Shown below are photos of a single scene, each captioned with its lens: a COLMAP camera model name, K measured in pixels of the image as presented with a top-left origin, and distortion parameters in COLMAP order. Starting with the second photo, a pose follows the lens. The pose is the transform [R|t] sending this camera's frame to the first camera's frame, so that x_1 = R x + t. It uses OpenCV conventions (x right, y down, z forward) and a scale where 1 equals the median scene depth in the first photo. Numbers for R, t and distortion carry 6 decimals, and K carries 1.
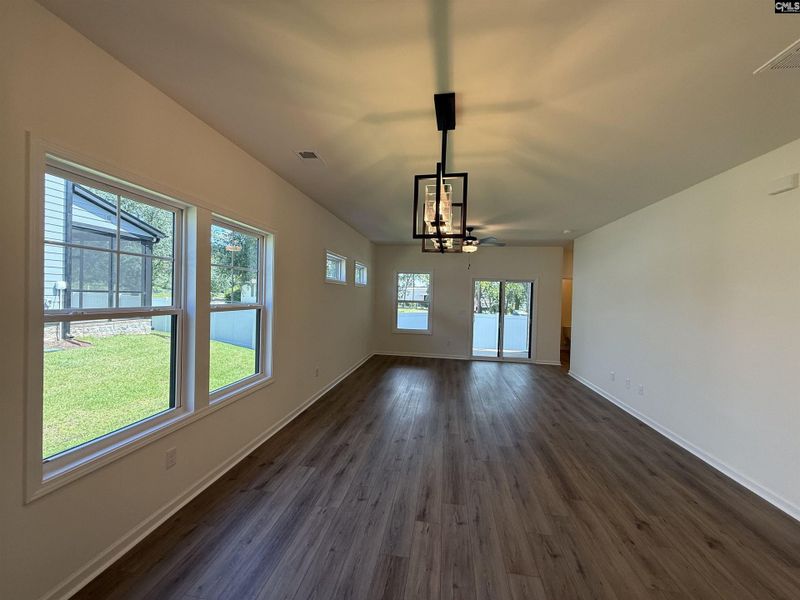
lens RADIAL K [[319.2, 0, 398.6], [0, 319.2, 299.6], [0, 0, 1]] dist [0.000231, -0.000167]
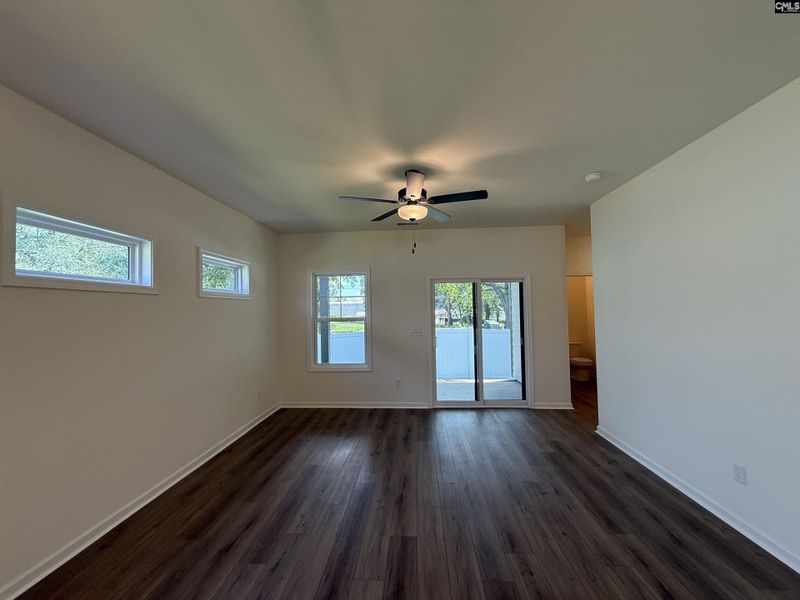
lens RADIAL K [[319.2, 0, 398.6], [0, 319.2, 299.6], [0, 0, 1]] dist [0.000231, -0.000167]
pose [[0.995057, -0.042159, 0.089912, 0.169508], [0.046142, 0.998022, -0.042696, -0.001353], [-0.087934, 0.046634, 0.995034, 0.576699]]
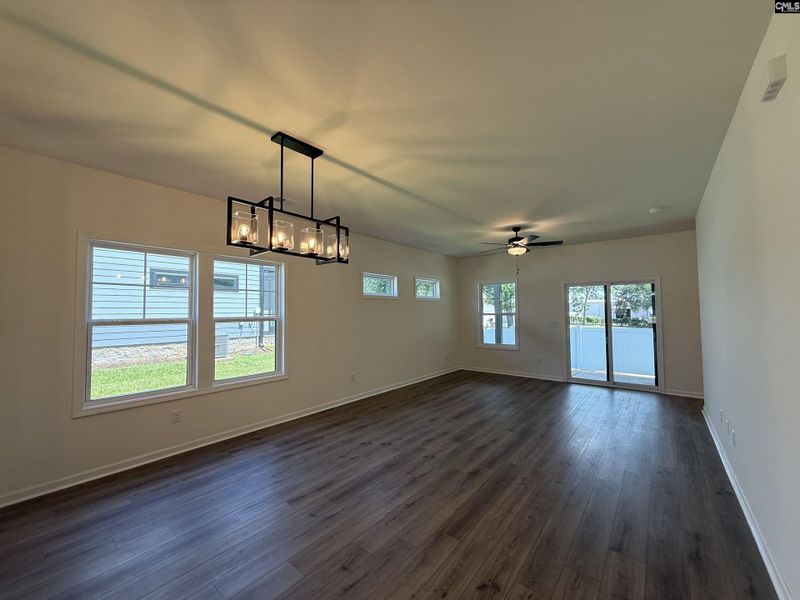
lens RADIAL K [[319.2, 0, 398.6], [0, 319.2, 299.6], [0, 0, 1]] dist [0.000231, -0.000167]
pose [[0.859276, -0.055306, -0.508514, 0.437268], [0.026083, 0.997582, -0.064422, 0.026886], [0.510847, 0.042093, 0.858640, 0.088321]]
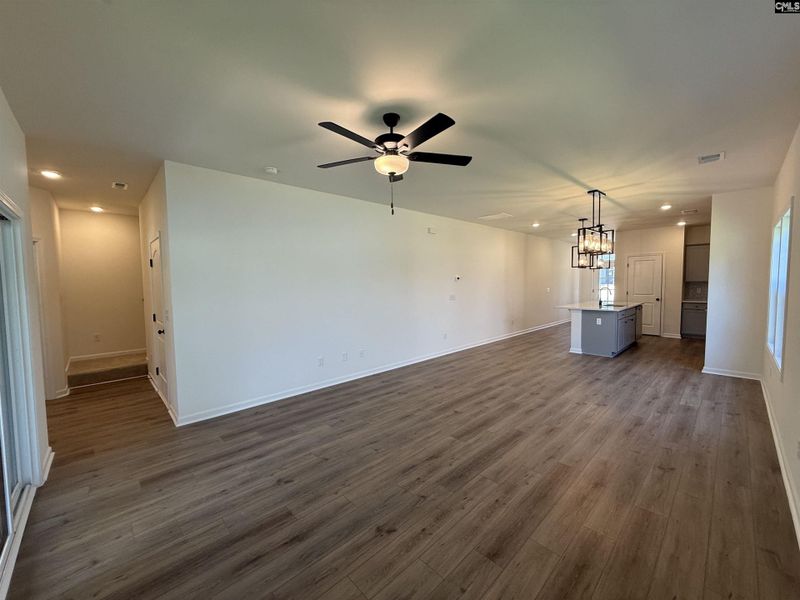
lens RADIAL K [[319.2, 0, 398.6], [0, 319.2, 299.6], [0, 0, 1]] dist [0.000231, -0.000167]
pose [[-0.789596, -0.052366, 0.611389, -0.067049], [-0.001036, 0.996464, 0.084010, -0.017008], [-0.613627, 0.065701, -0.786858, 1.540735]]
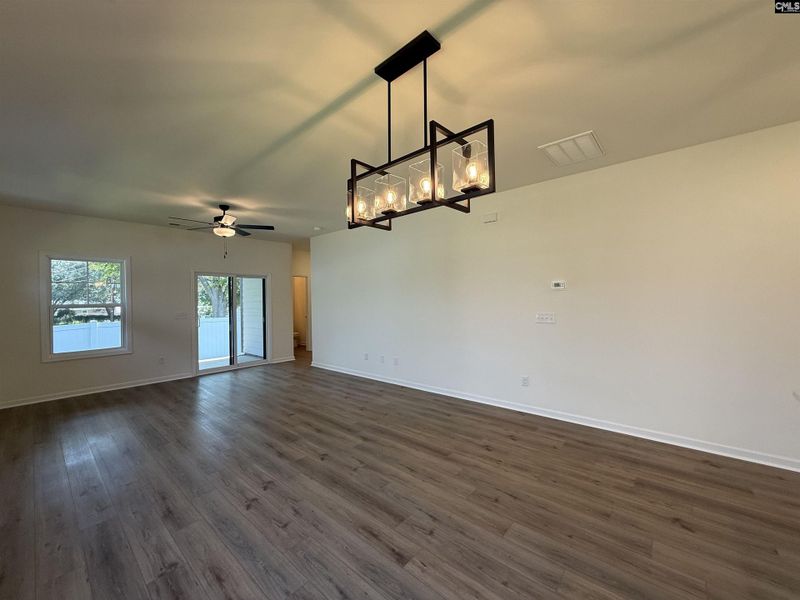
lens RADIAL K [[319.2, 0, 398.6], [0, 319.2, 299.6], [0, 0, 1]] dist [0.000231, -0.000167]
pose [[0.535936, -0.038394, 0.843385, -0.250882], [0.041276, 0.998962, 0.019248, 0.011588], [-0.843249, 0.024496, 0.536965, 0.248801]]
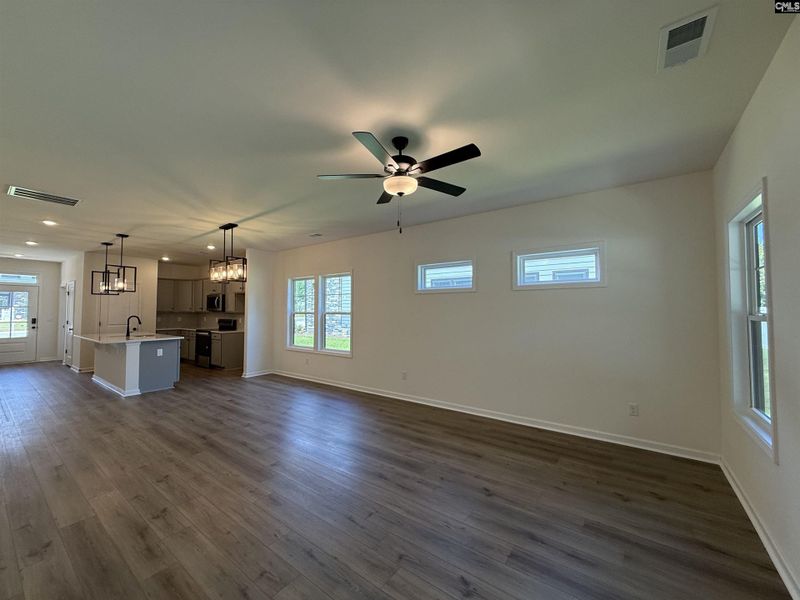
lens RADIAL K [[319.2, 0, 398.6], [0, 319.2, 299.6], [0, 0, 1]] dist [0.000231, -0.000167]
pose [[-0.469163, -0.062349, -0.880908, 0.688976], [-0.027122, 0.998051, -0.056195, 0.023964], [0.882695, -0.002472, -0.469940, 1.378251]]
